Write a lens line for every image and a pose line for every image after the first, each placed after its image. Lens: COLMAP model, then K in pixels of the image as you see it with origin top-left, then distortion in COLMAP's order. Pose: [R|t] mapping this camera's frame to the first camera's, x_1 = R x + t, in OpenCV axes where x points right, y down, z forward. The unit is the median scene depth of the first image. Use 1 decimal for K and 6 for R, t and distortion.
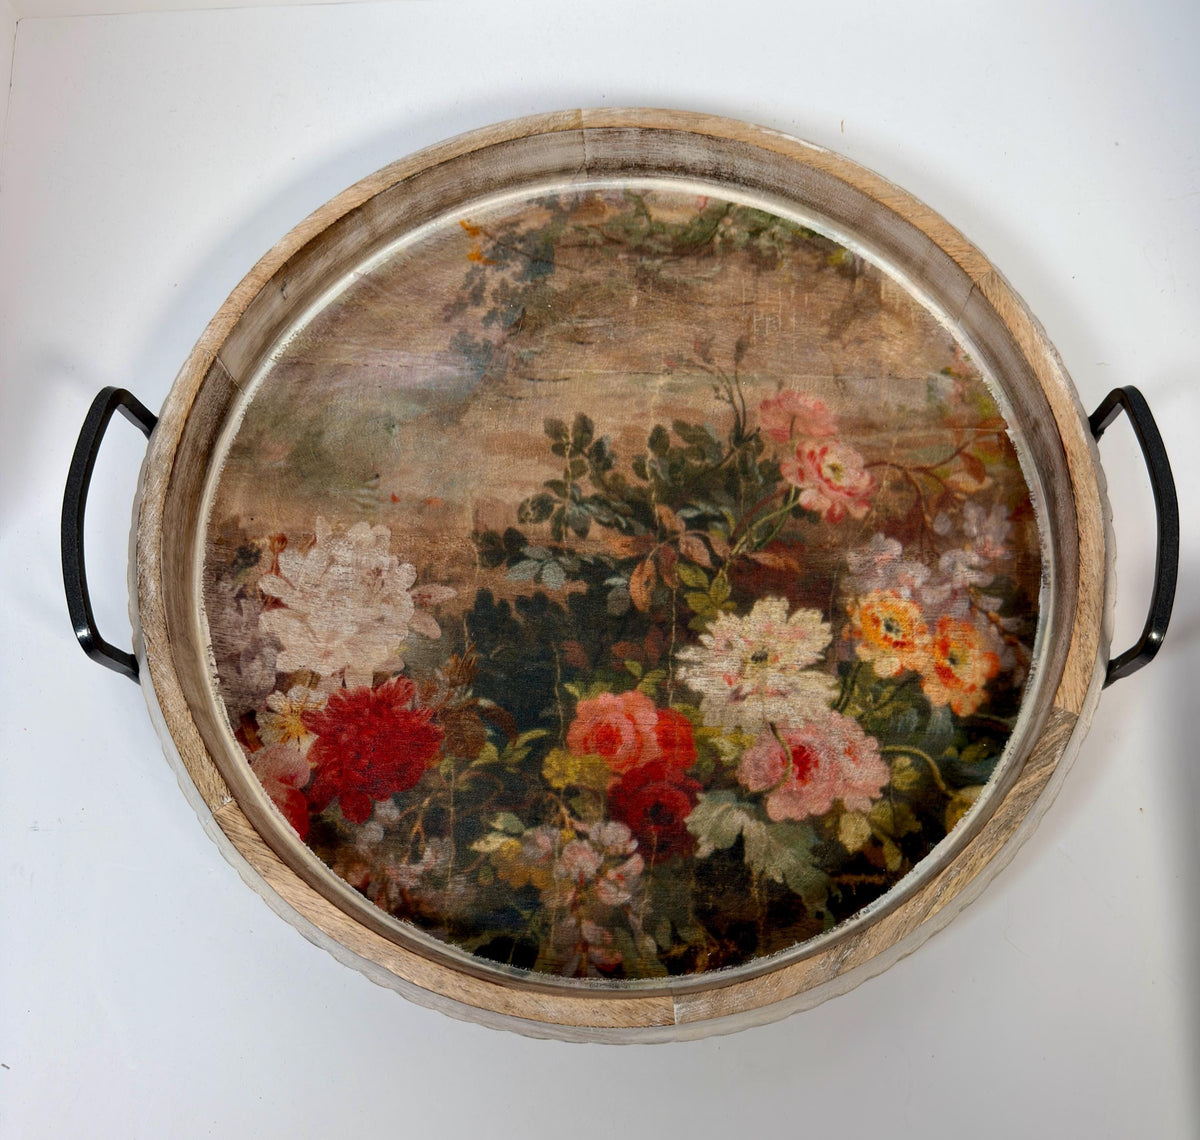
lens RADIAL K [[1247.3, 0, 642.7], [0, 1247.3, 660.8], [0, 0, 1]] dist [0.185624, -0.380869]
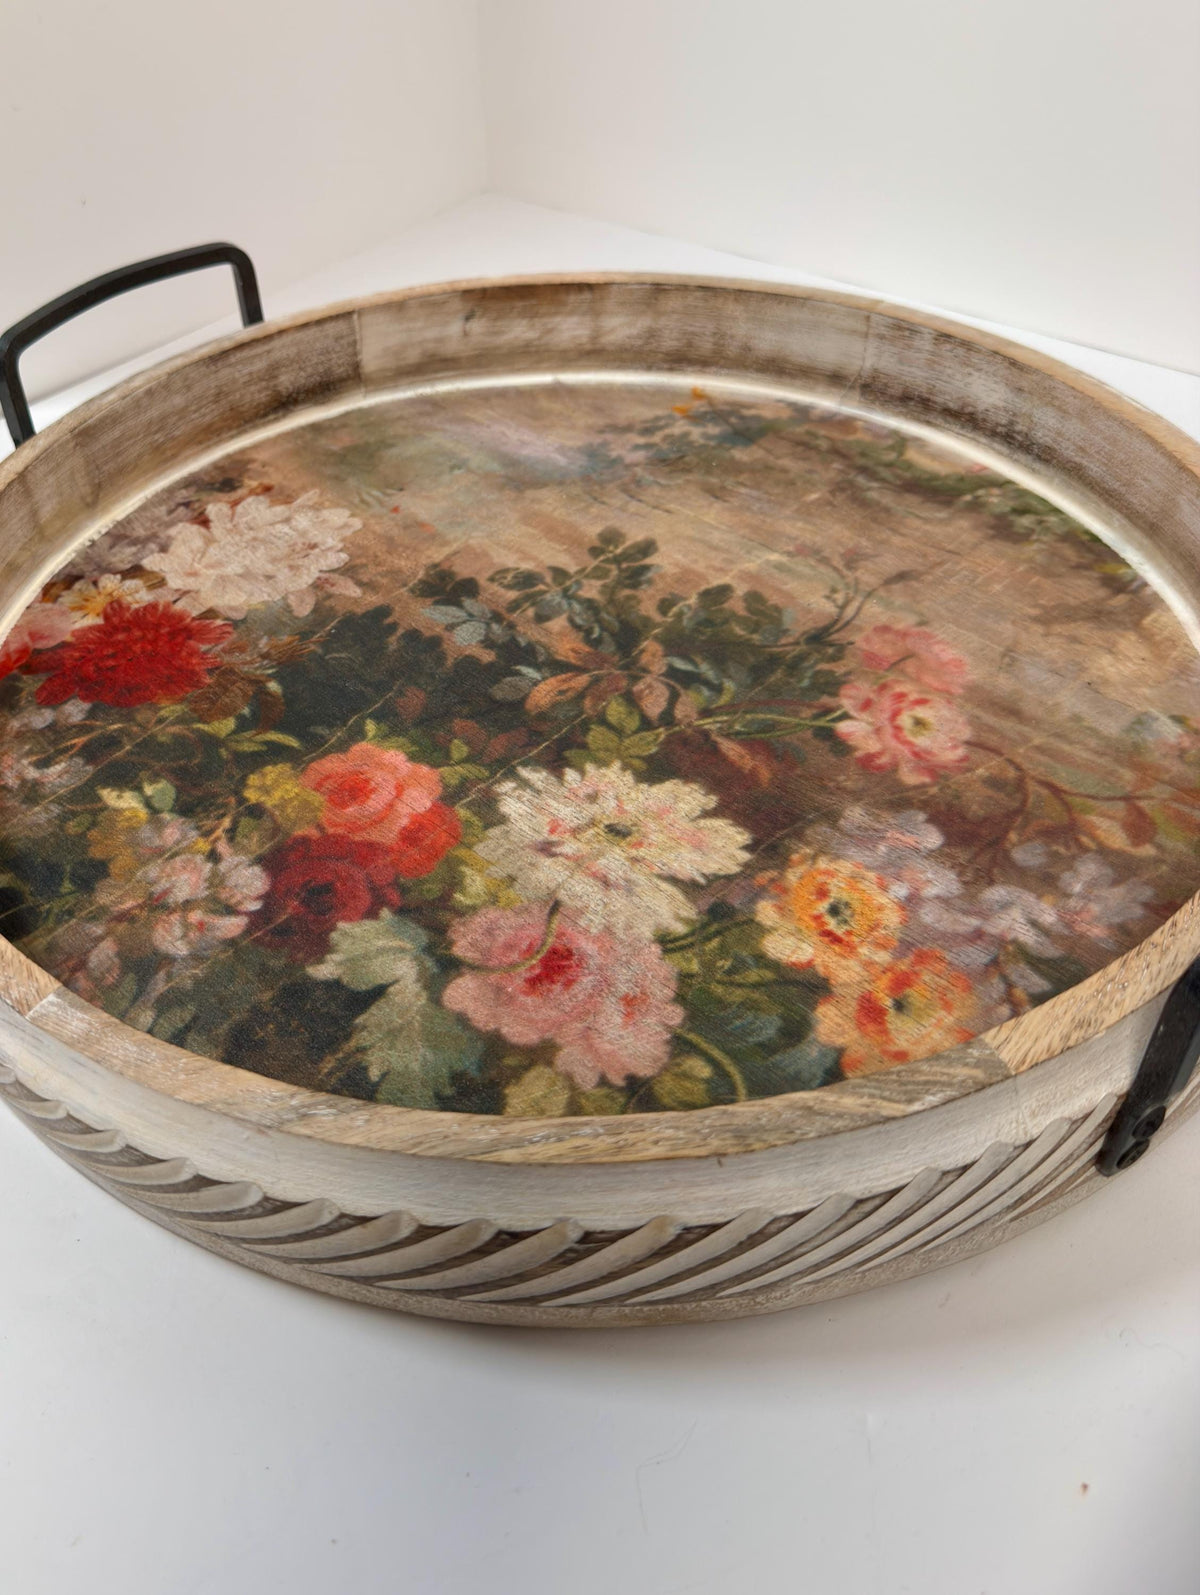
lens RADIAL K [[1466.5, 0, 412.0], [0, 1466.5, 690.2], [0, 0, 1]] dist [0.197947, -0.541138]
pose [[0.695380, 0.412935, -0.588160, 0.413579], [-0.680857, 0.640448, -0.355331, 0.273896], [0.229957, 0.647543, 0.726504, 0.409957]]
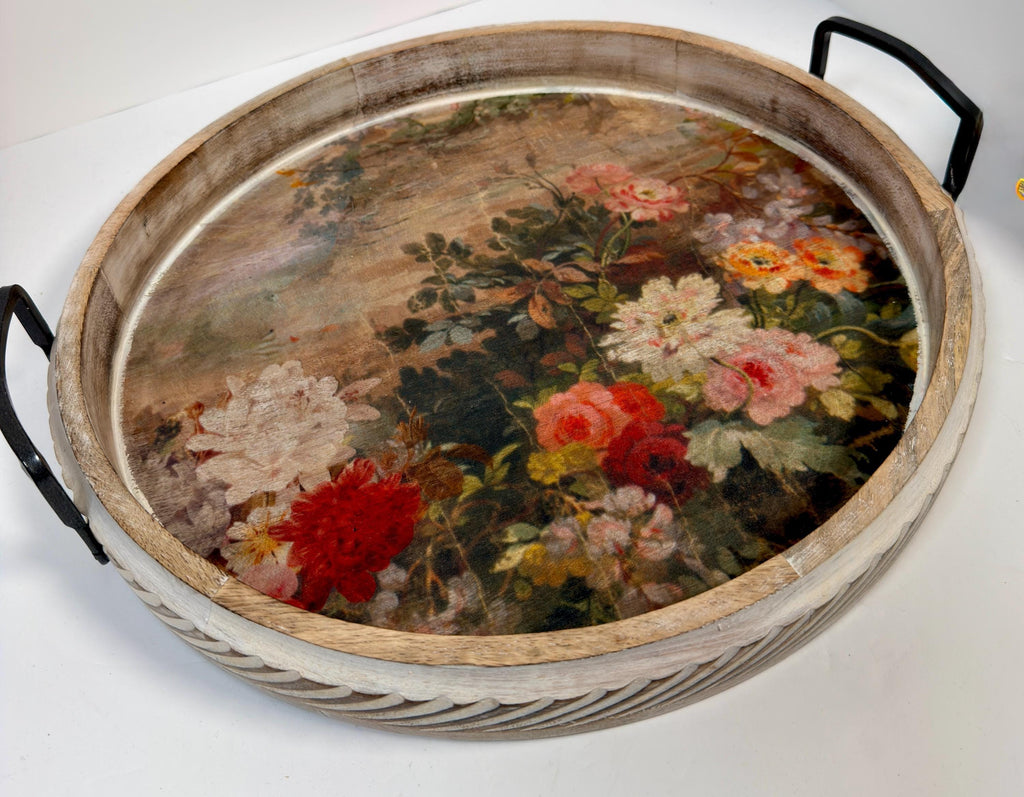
lens RADIAL K [[1009.6, 0, 533.3], [0, 1009.6, 306.8], [0, 0, 1]] dist [0.203035, -0.545782]
pose [[0.909214, -0.334934, 0.247286, -0.221862], [0.415759, 0.761546, -0.497184, 0.368785], [-0.021796, 0.554858, 0.831660, 0.273478]]
